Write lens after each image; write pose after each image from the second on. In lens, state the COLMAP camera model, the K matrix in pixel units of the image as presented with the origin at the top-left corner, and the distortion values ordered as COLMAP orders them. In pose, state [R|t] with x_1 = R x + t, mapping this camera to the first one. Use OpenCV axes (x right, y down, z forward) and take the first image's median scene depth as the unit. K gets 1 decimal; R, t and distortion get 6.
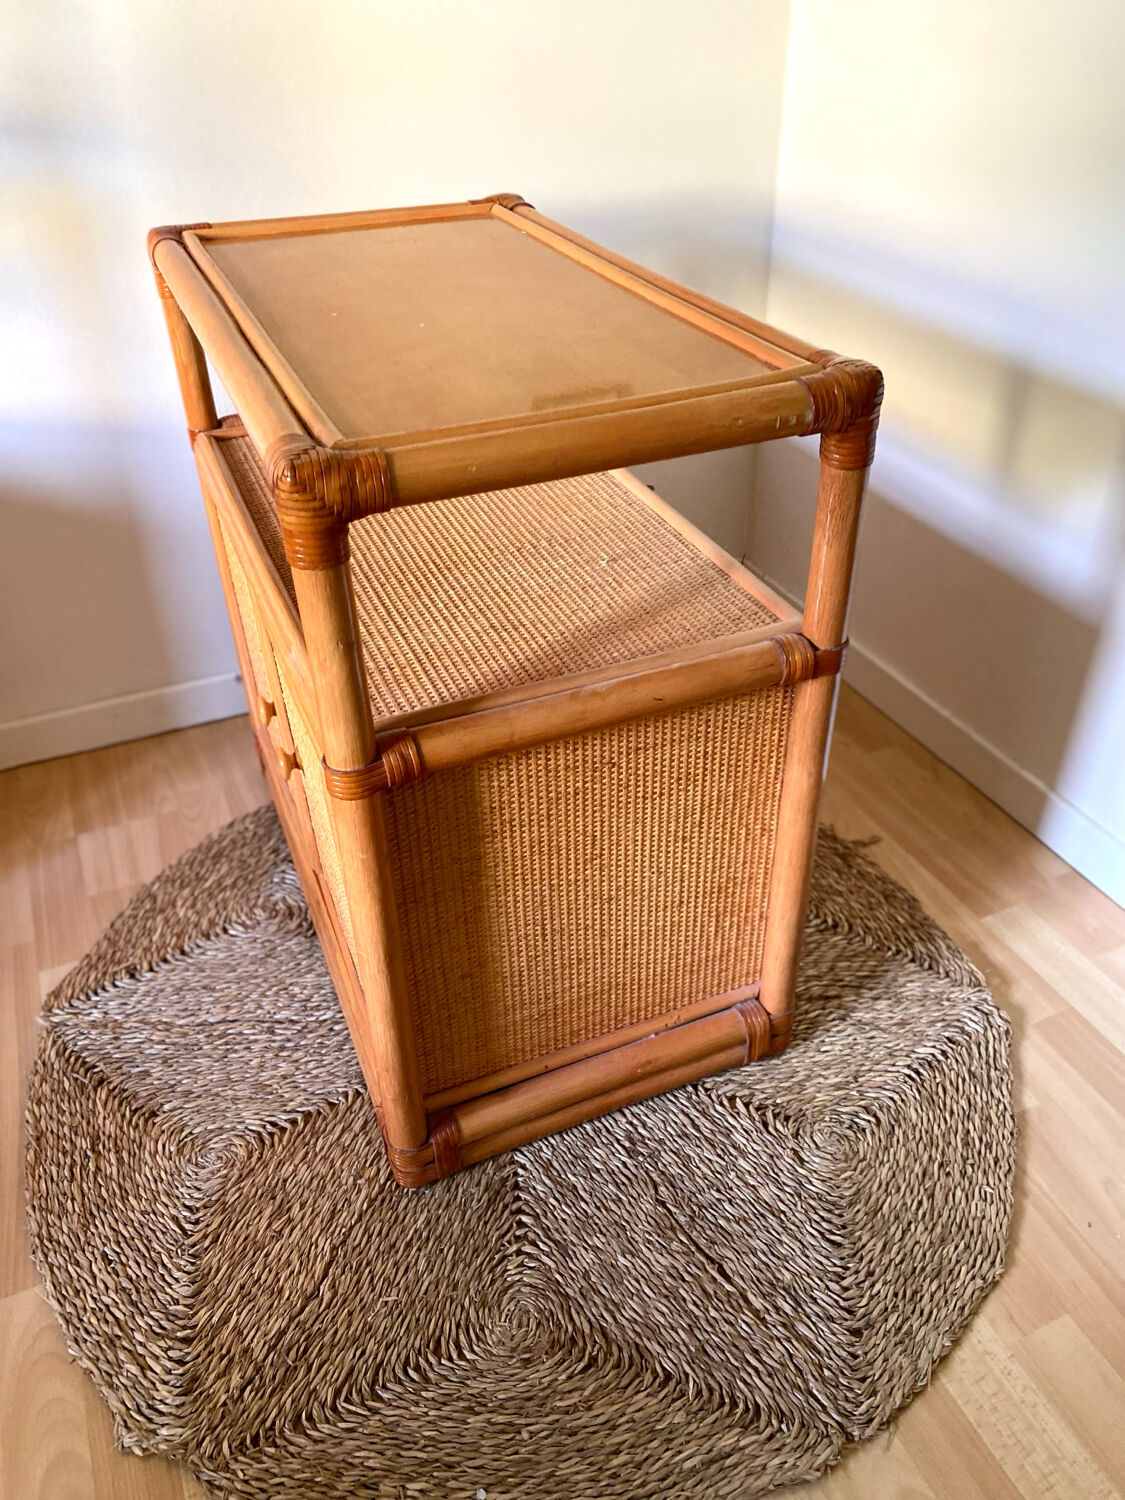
lens RADIAL K [[1131.2, 0, 570.5], [0, 1131.2, 742.3], [0, 0, 1]] dist [0.091904, -0.175184]
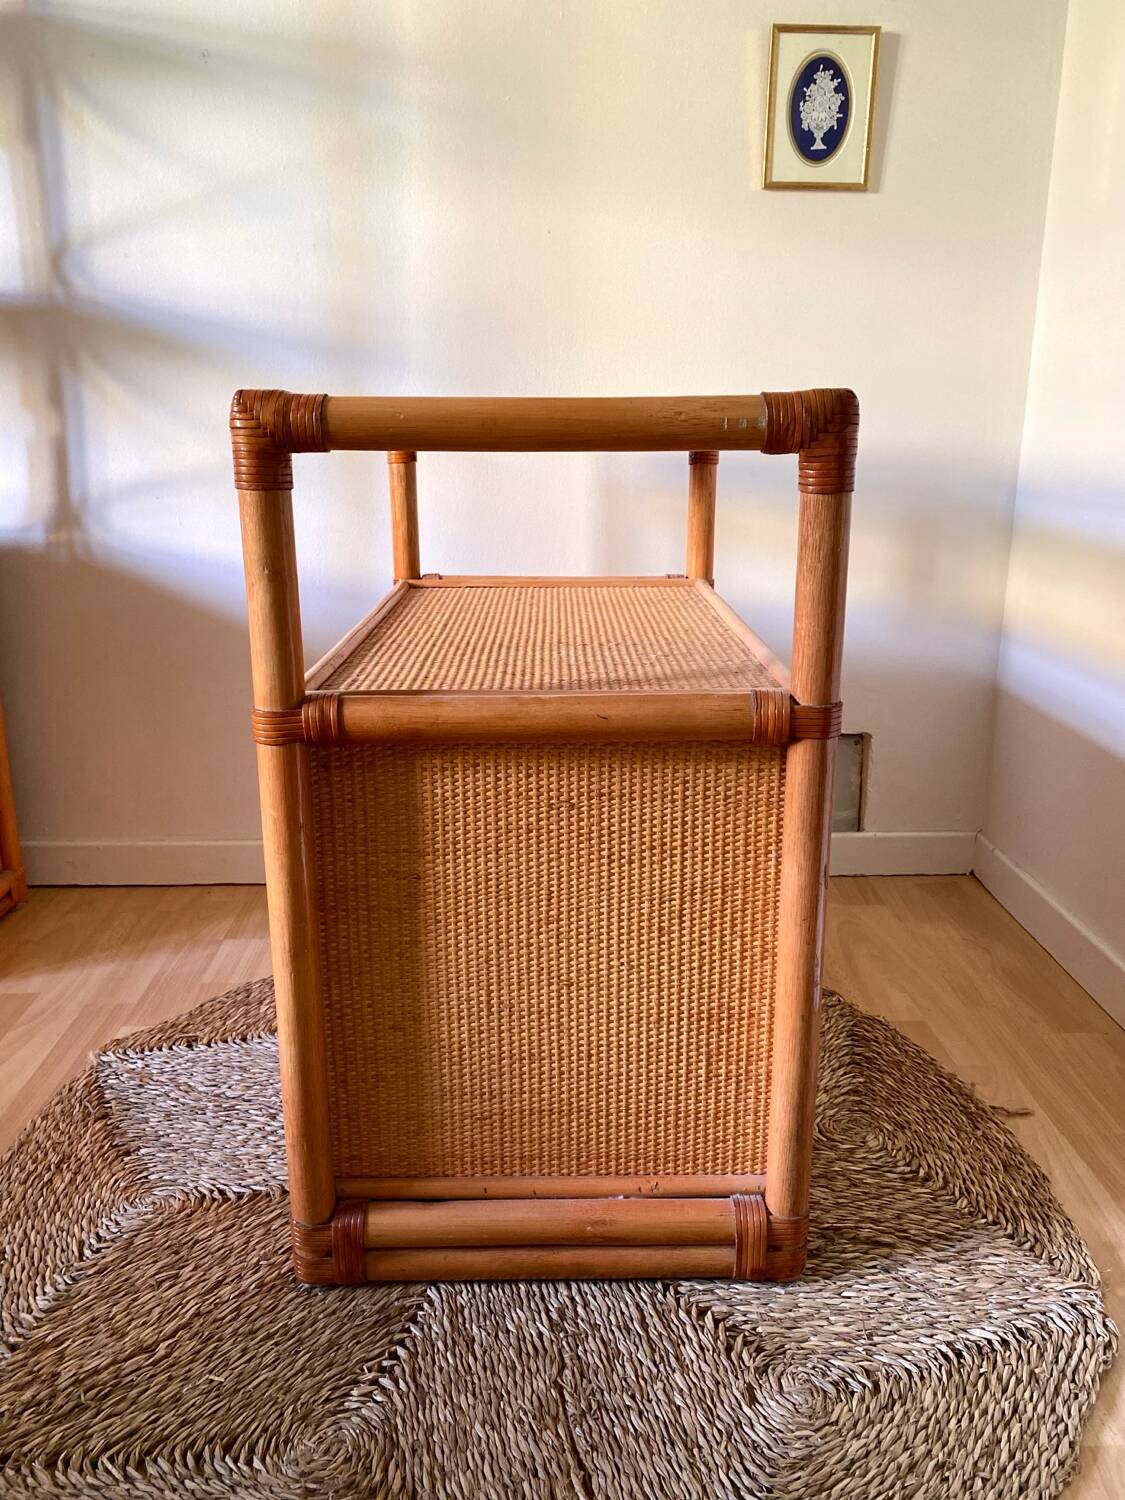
lens RADIAL K [[1150.7, 0, 681.7], [0, 1150.7, 875.3], [0, 0, 1]] dist [0.093842, -0.133461]
pose [[0.924476, 0.118054, -0.362503, 0.418912], [-0.230741, 0.930180, -0.285523, 0.286723], [0.303486, 0.347603, 0.887169, 0.178809]]
